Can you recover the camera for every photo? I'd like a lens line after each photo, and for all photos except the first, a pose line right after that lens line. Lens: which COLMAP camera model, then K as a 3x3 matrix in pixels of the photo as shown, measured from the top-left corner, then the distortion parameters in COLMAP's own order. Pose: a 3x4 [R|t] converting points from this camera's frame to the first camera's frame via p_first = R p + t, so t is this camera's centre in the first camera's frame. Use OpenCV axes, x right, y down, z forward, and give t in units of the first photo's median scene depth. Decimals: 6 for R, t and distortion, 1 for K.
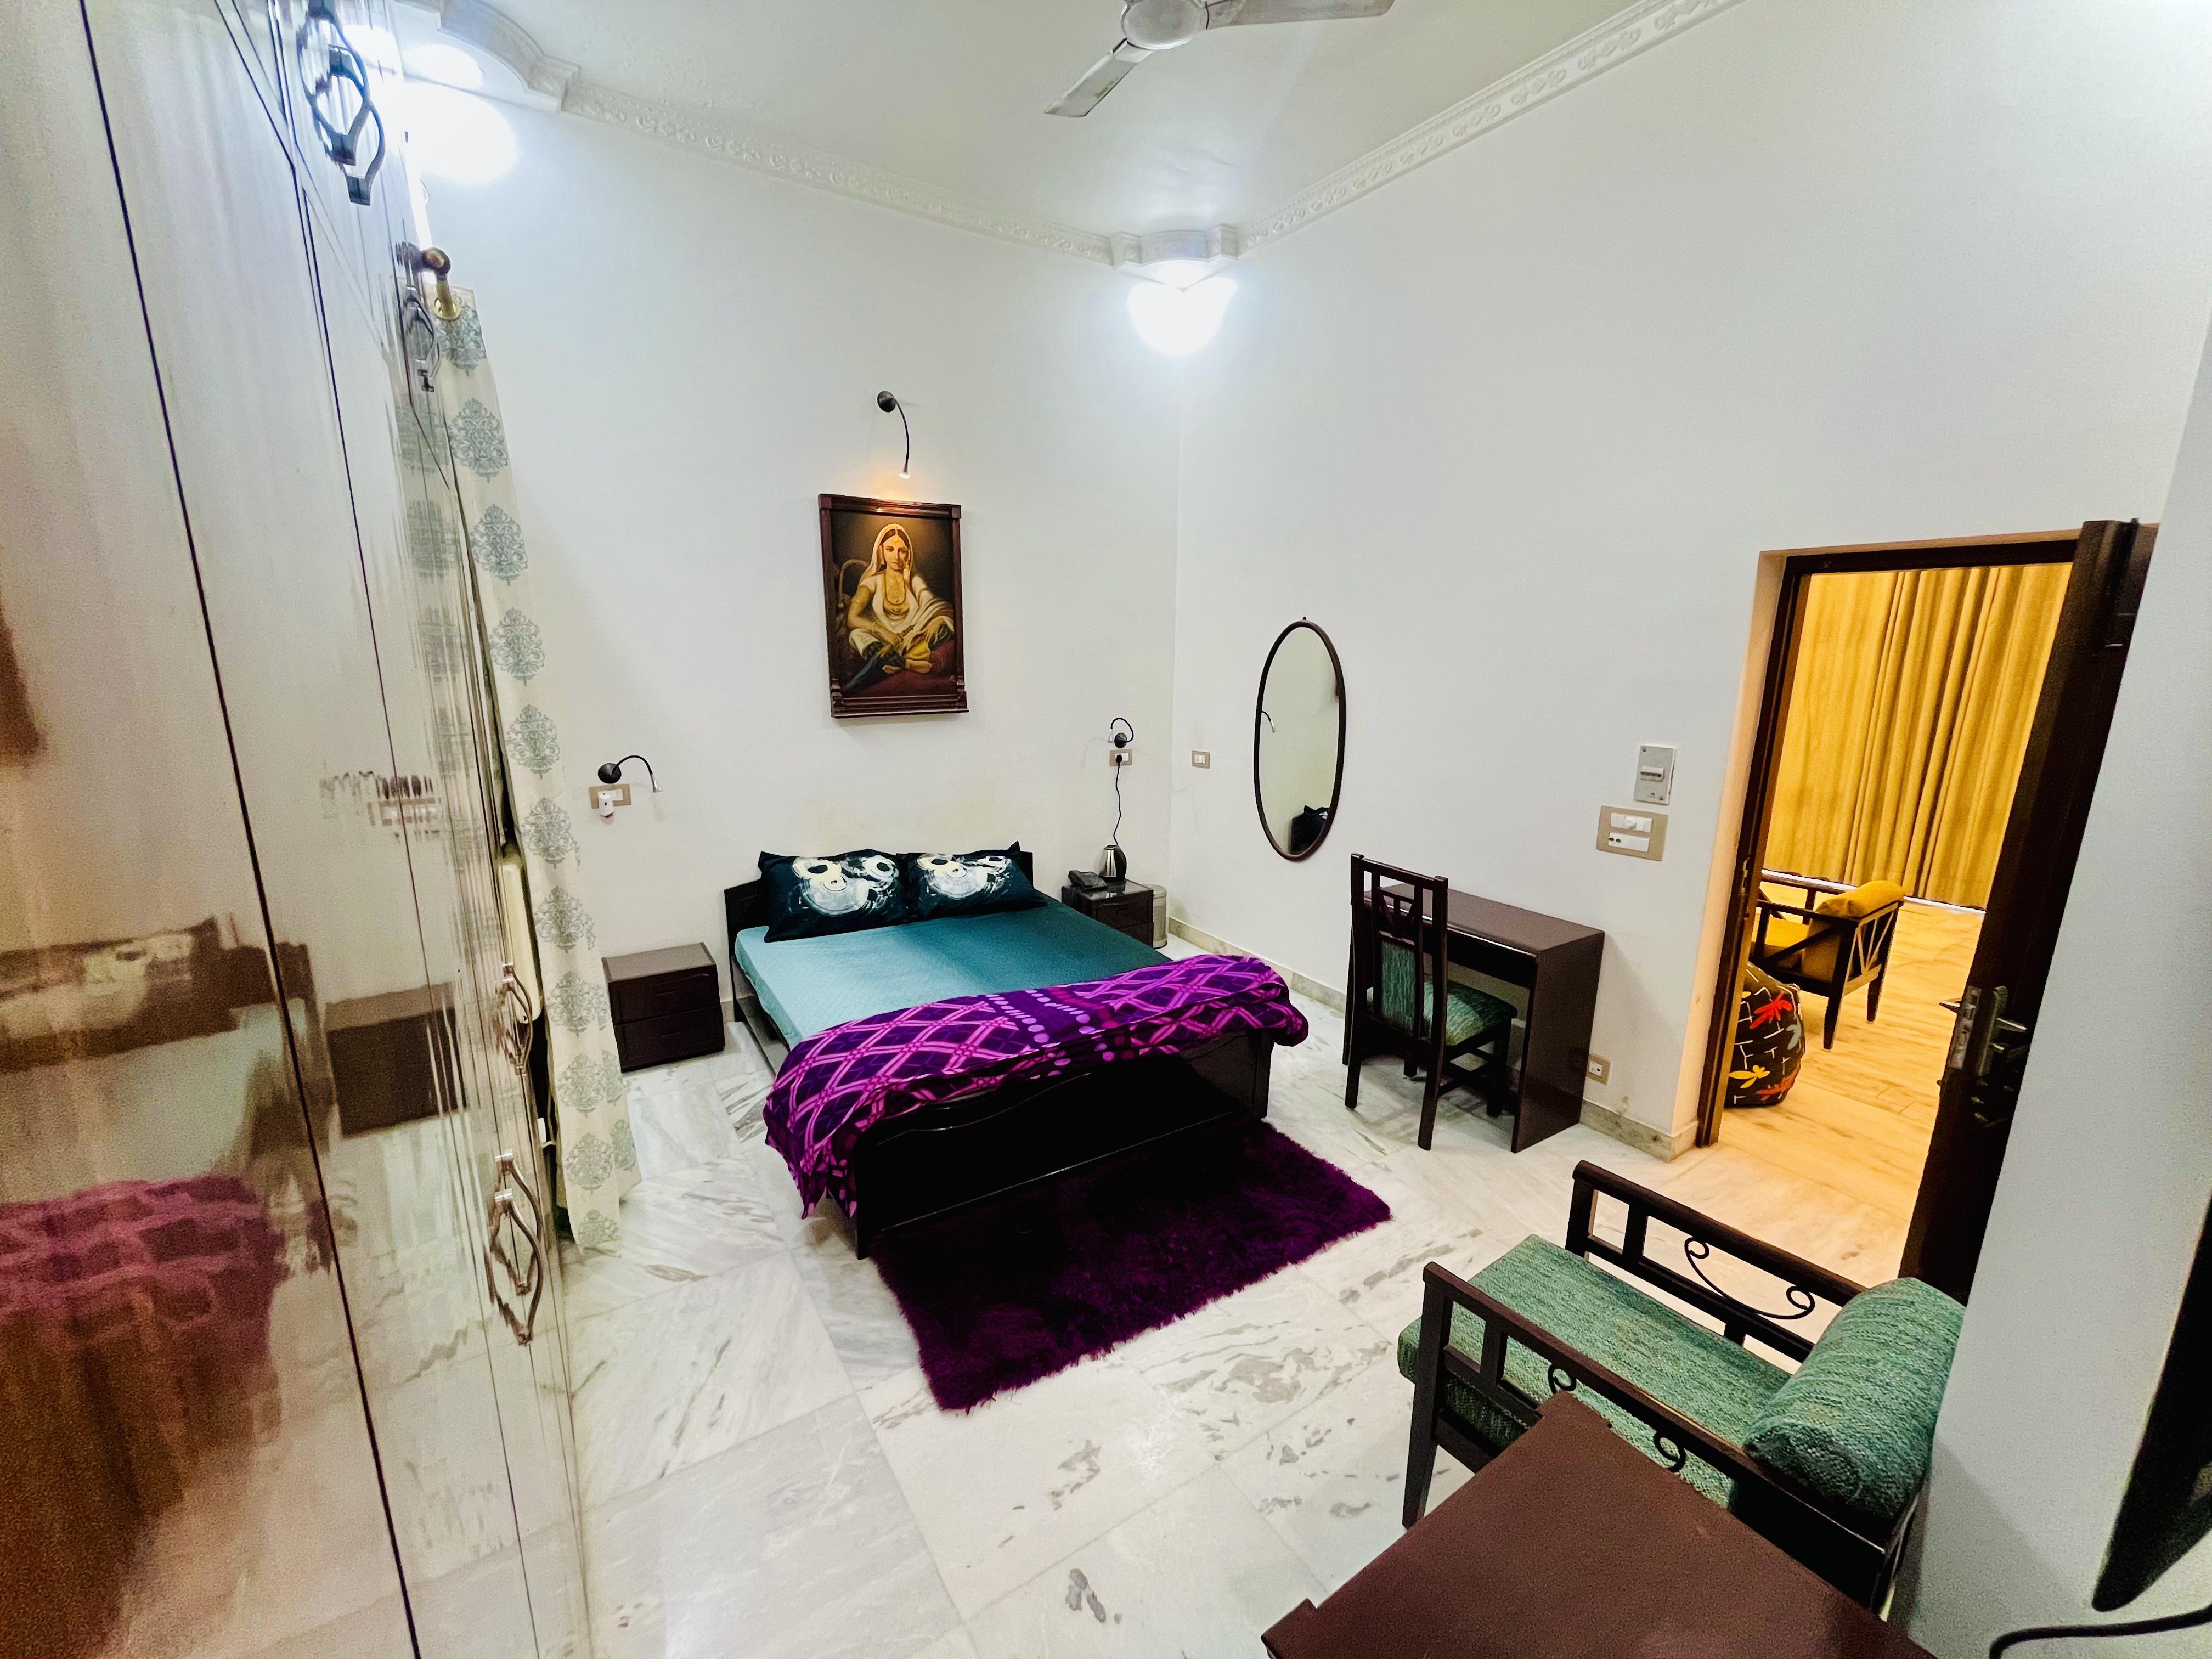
lens RADIAL K [[900.7, 0, 1098.4], [0, 900.7, 830.4], [0, 0, 1]] dist [-0.003606, 0.000430]
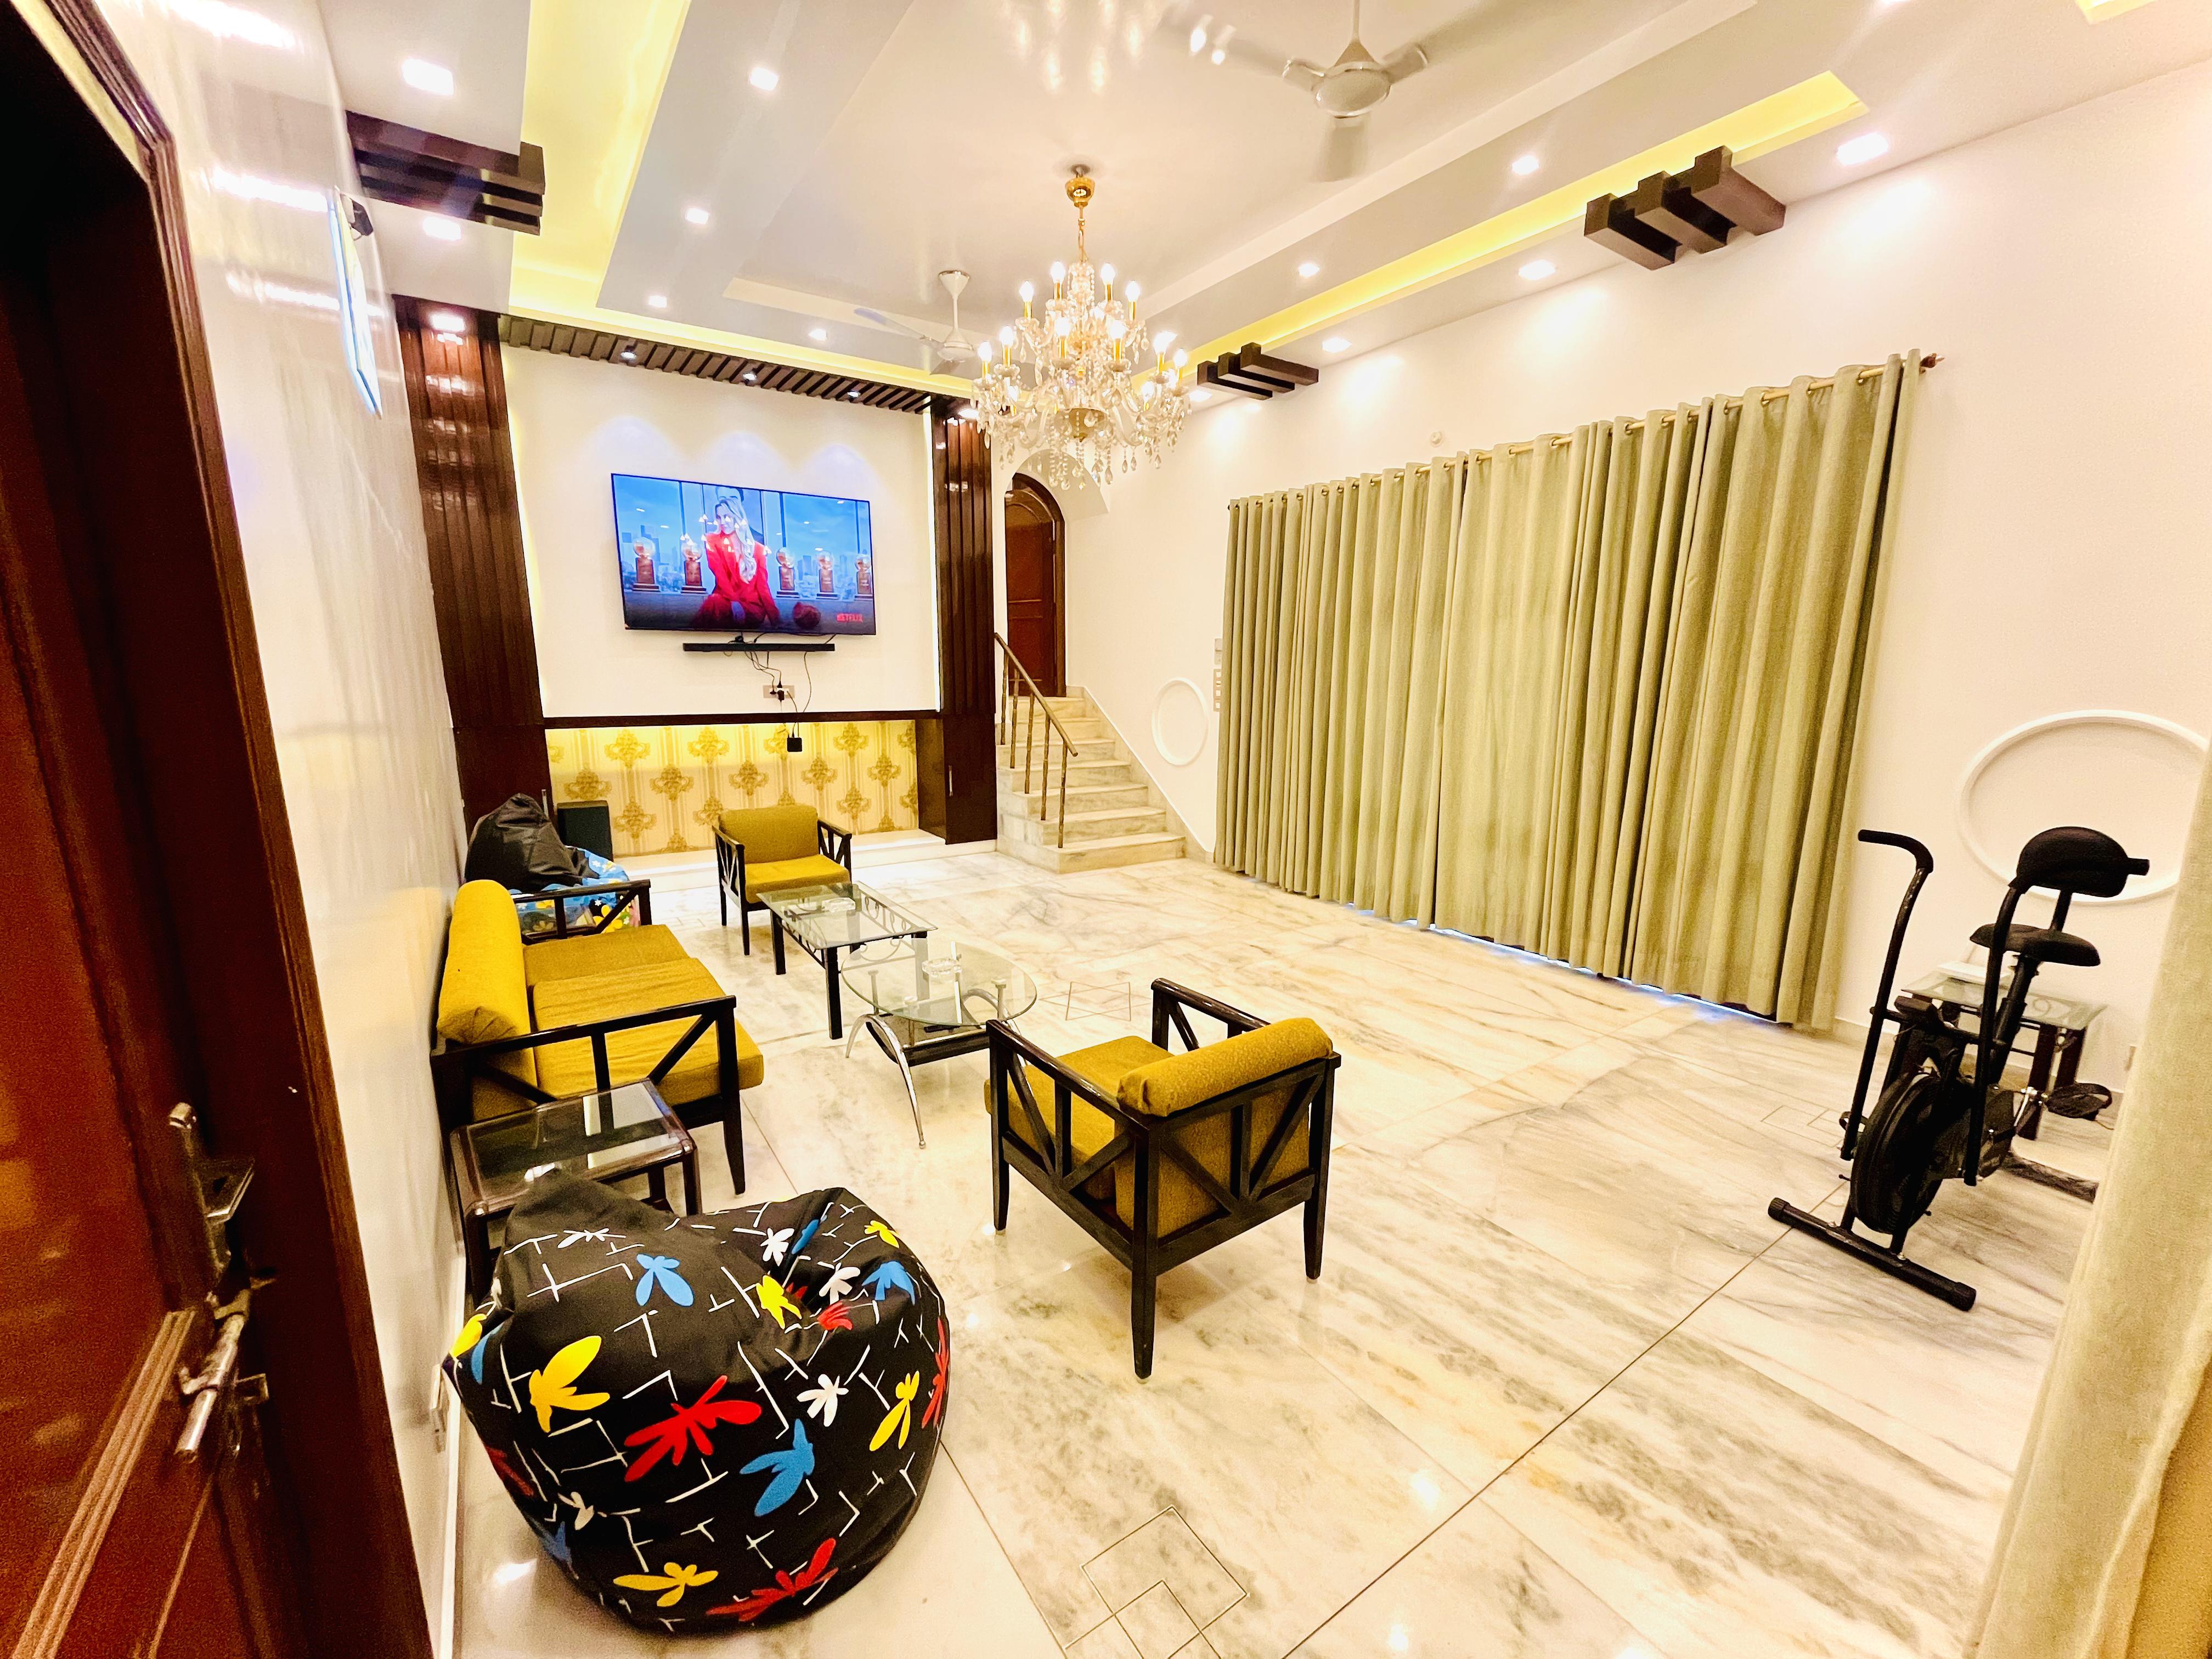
lens RADIAL K [[900.7, 0, 1104.8], [0, 900.7, 832.5], [0, 0, 1]] dist [-0.003606, 0.000430]
pose [[0.999477, -0.001907, 0.032276, 0.402375], [0.002403, 0.999879, -0.015345, -0.024270], [-0.032242, 0.015414, 0.999361, 0.260868]]
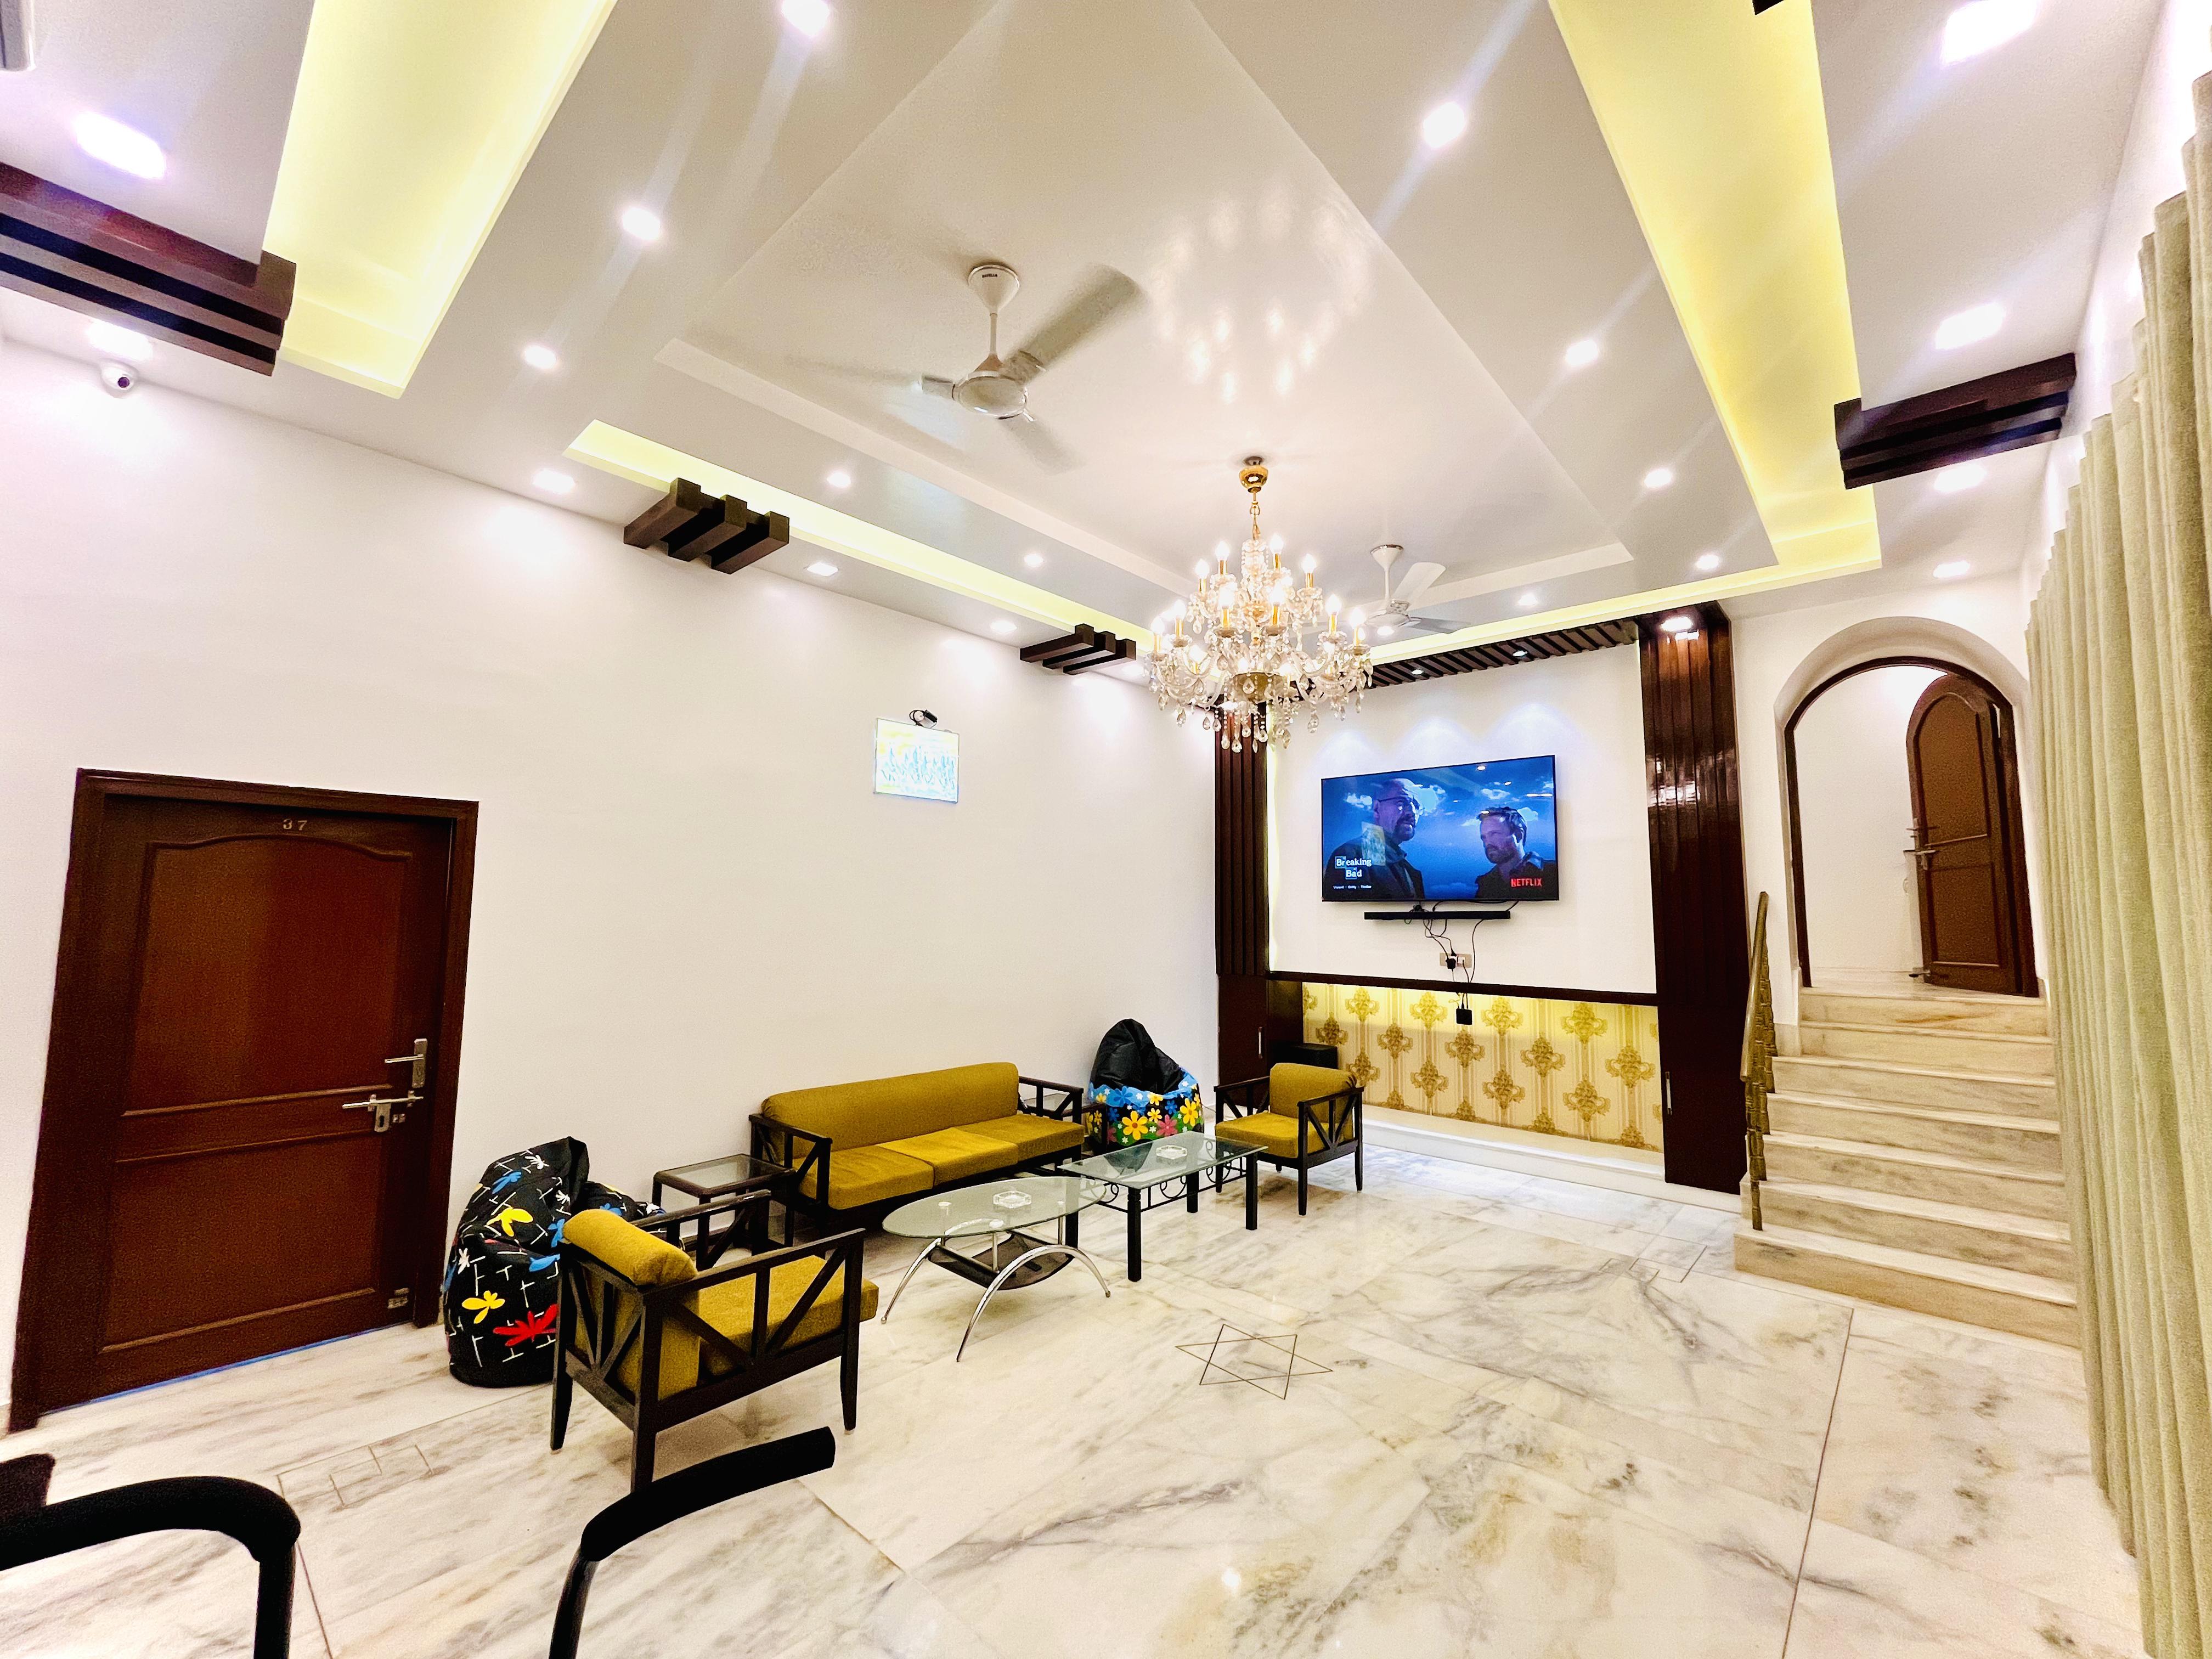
lens RADIAL K [[900.7, 0, 1098.1], [0, 900.7, 839.7], [0, 0, 1]] dist [-0.003606, 0.000430]
pose [[0.263125, -0.079794, -0.961456, 0.793610], [-0.202127, 0.969897, -0.135811, -0.092057], [0.943350, 0.230072, 0.239076, 0.551507]]
